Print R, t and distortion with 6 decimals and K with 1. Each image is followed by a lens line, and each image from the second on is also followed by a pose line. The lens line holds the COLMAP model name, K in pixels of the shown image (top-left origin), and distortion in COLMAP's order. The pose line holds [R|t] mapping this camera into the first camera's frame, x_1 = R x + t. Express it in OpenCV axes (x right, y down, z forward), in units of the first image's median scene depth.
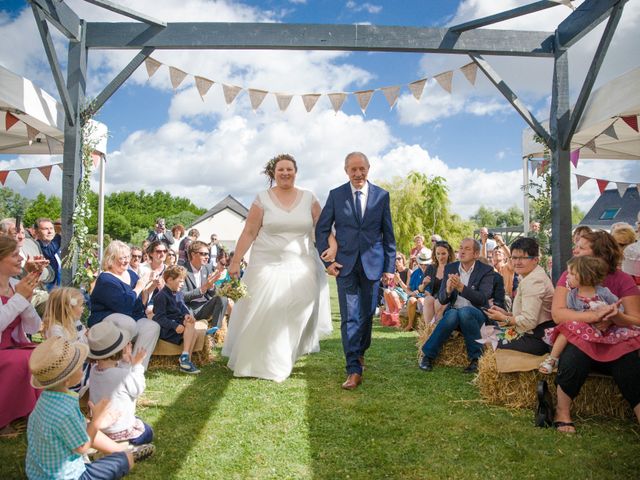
lens RADIAL K [[487.1, 0, 320.4], [0, 487.1, 241.9], [0, 0, 1]] dist [-0.057417, 0.010043]
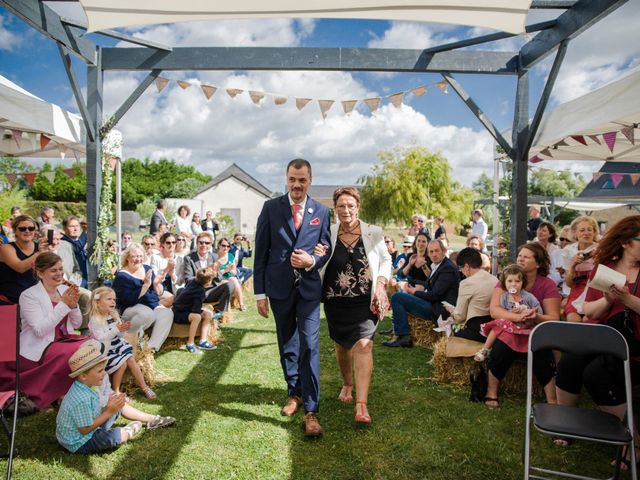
lens RADIAL K [[487.1, 0, 320.7], [0, 487.1, 243.0], [0, 0, 1]] dist [-0.057417, 0.010043]
pose [[0.999944, 0.000248, -0.010594, 0.041174], [0.000553, 0.997147, 0.075480, -0.082706], [0.010582, -0.075481, 0.997091, -0.160819]]
